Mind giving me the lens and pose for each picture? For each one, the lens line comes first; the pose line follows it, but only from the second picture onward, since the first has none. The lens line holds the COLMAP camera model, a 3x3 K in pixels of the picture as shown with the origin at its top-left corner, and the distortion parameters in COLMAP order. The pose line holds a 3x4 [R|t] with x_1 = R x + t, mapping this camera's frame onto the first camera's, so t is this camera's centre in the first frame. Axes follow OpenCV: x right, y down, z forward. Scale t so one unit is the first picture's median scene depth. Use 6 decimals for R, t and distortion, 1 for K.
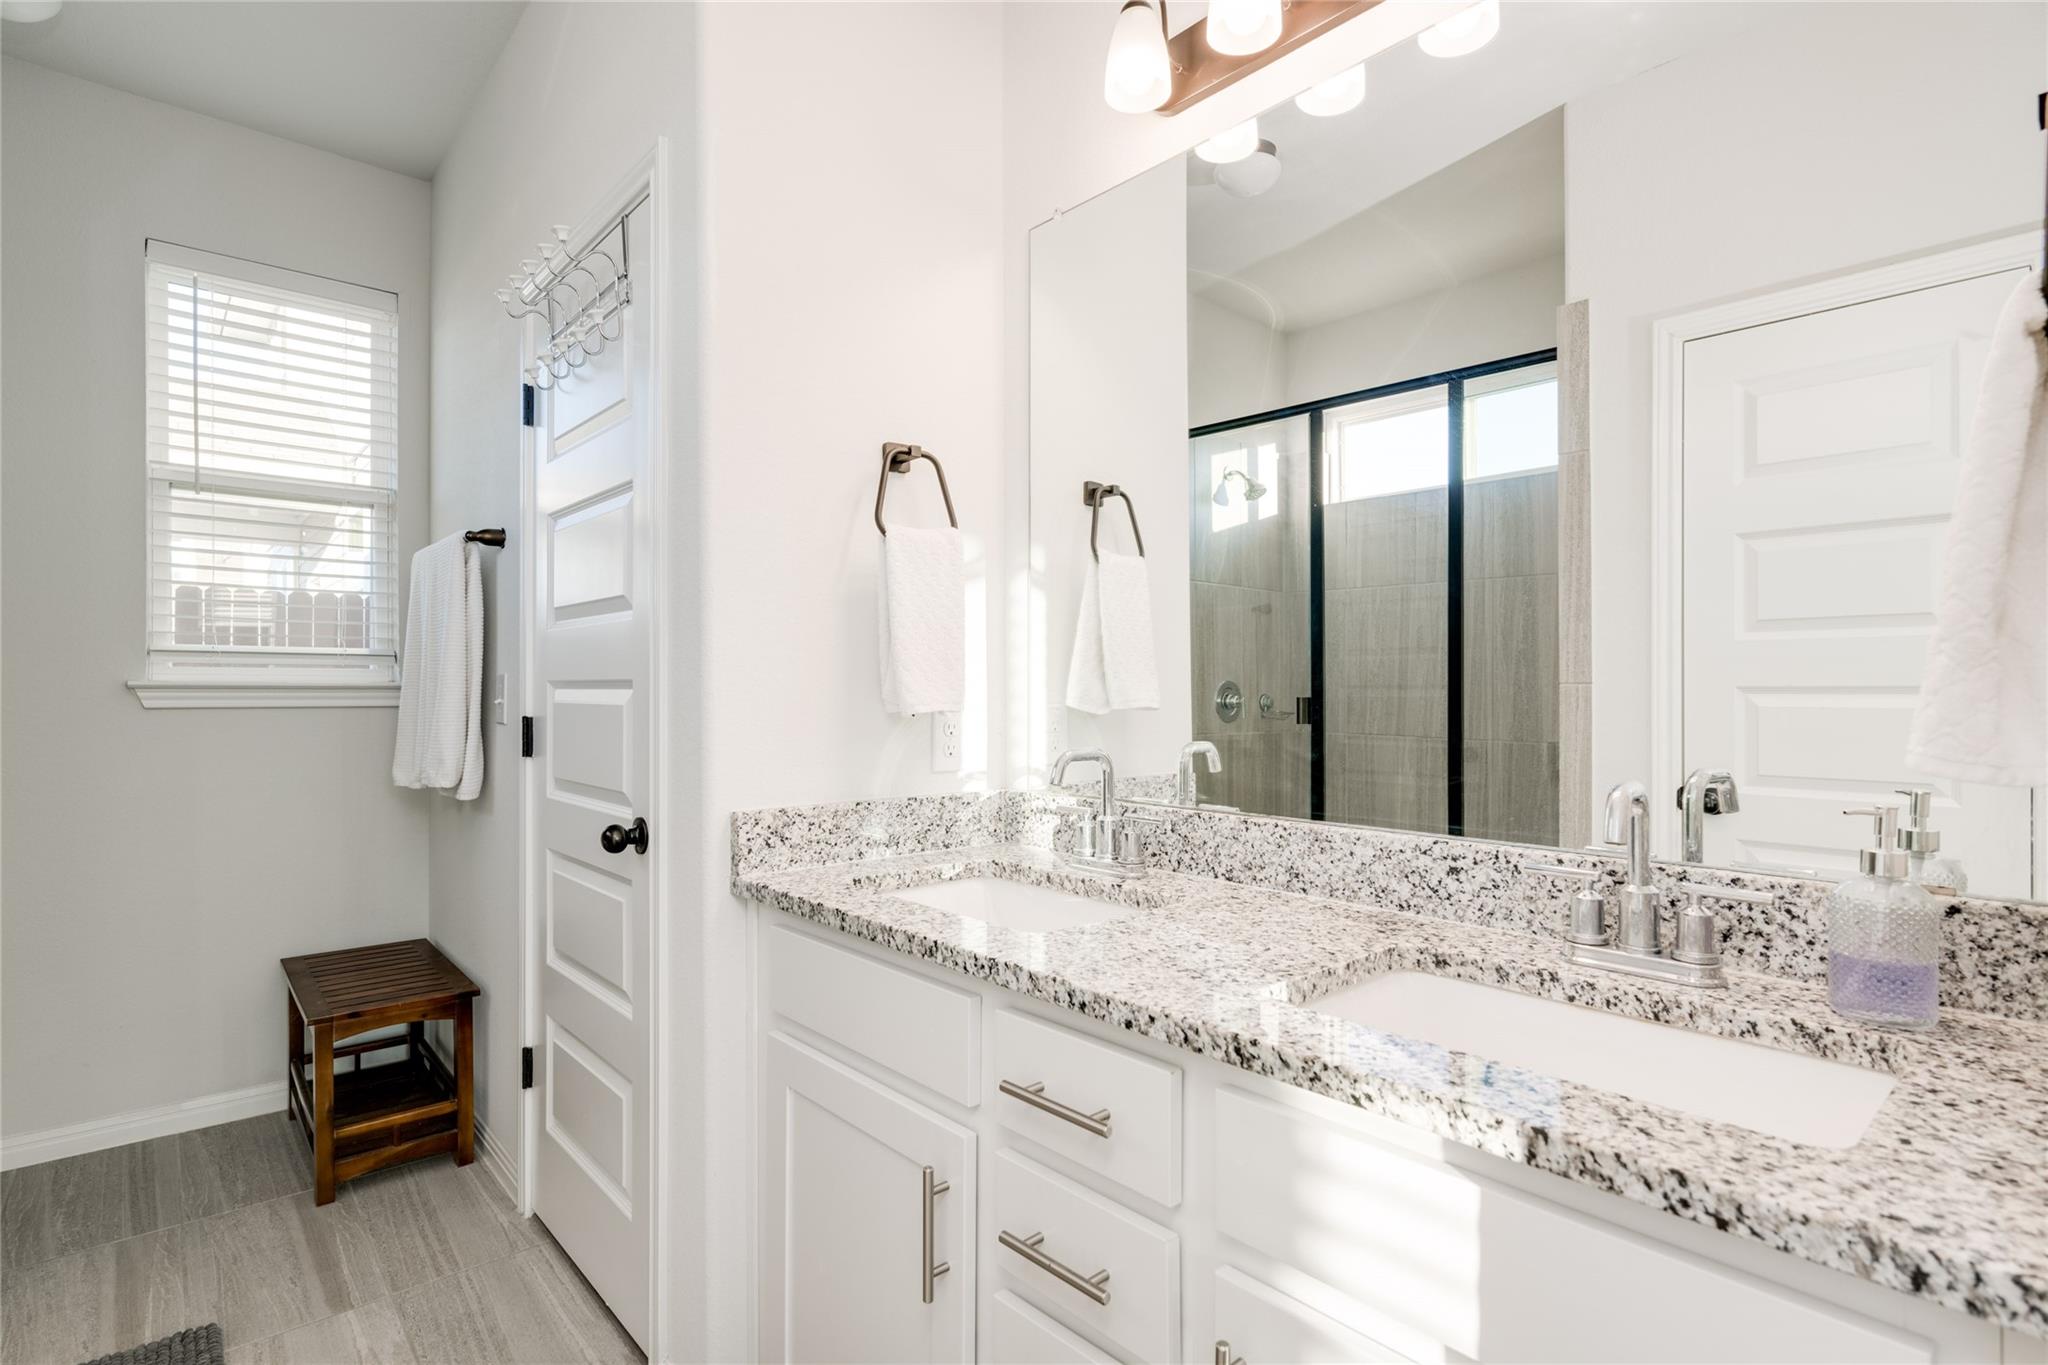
lens RADIAL K [[997.4, 0, 1111.5], [0, 997.4, 682.7], [0, 0, 1]] dist [-0.004285, -0.001252]
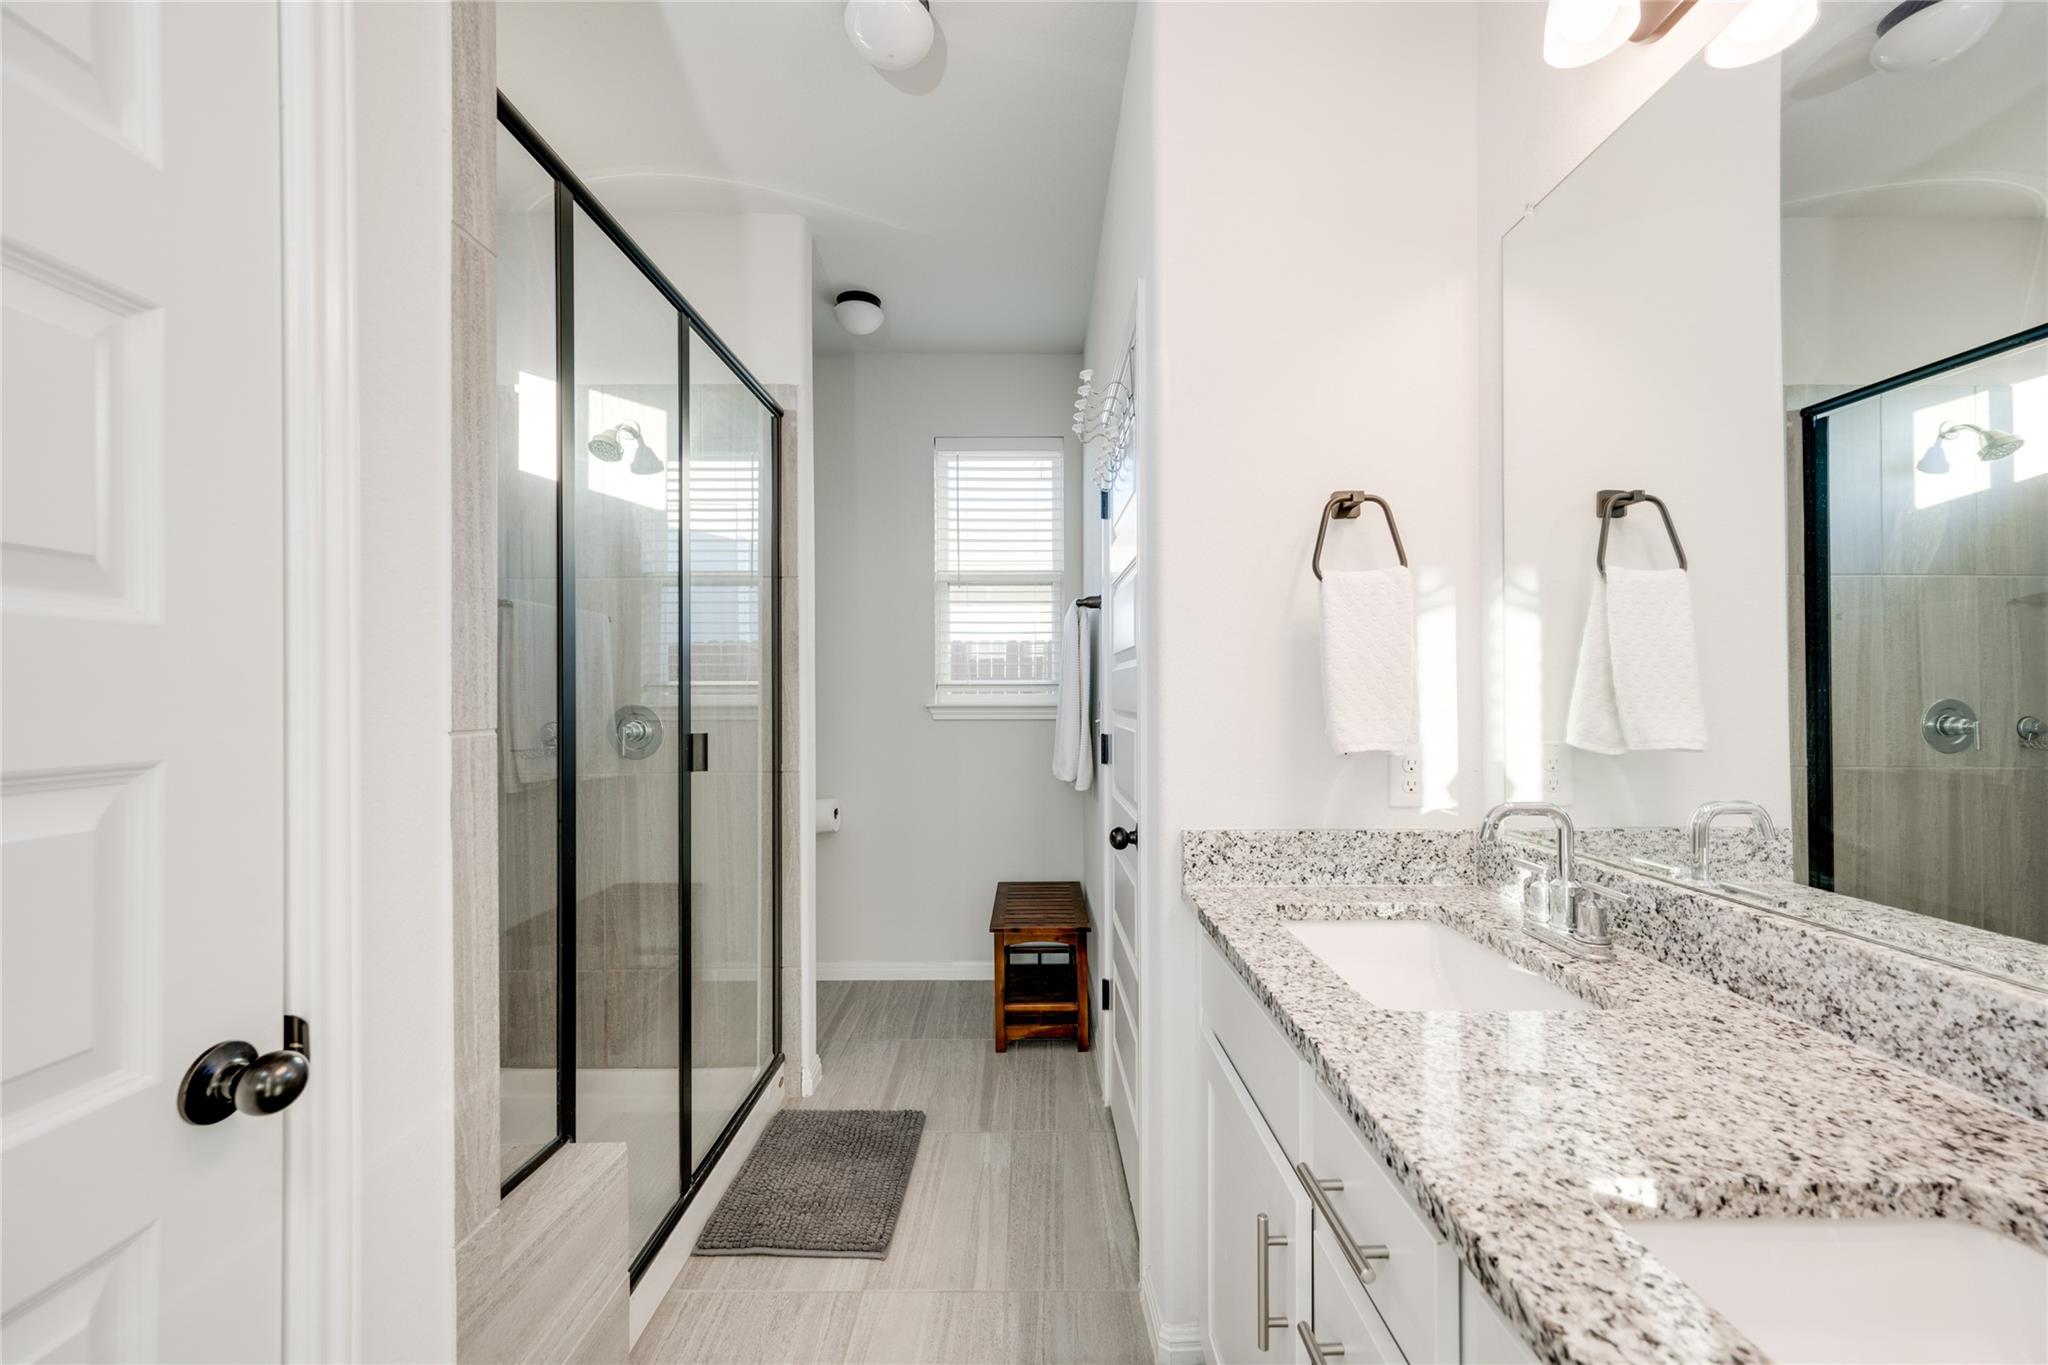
lens RADIAL K [[831.5, 0, 1038.4], [0, 831.5, 684.7], [0, 0, 1]] dist [-0.003160, 0.003002]
pose [[0.724790, -0.006225, -0.688942, 0.156053], [0.002195, 0.999975, -0.006726, -0.032000], [0.688966, 0.003363, 0.724786, 0.149256]]
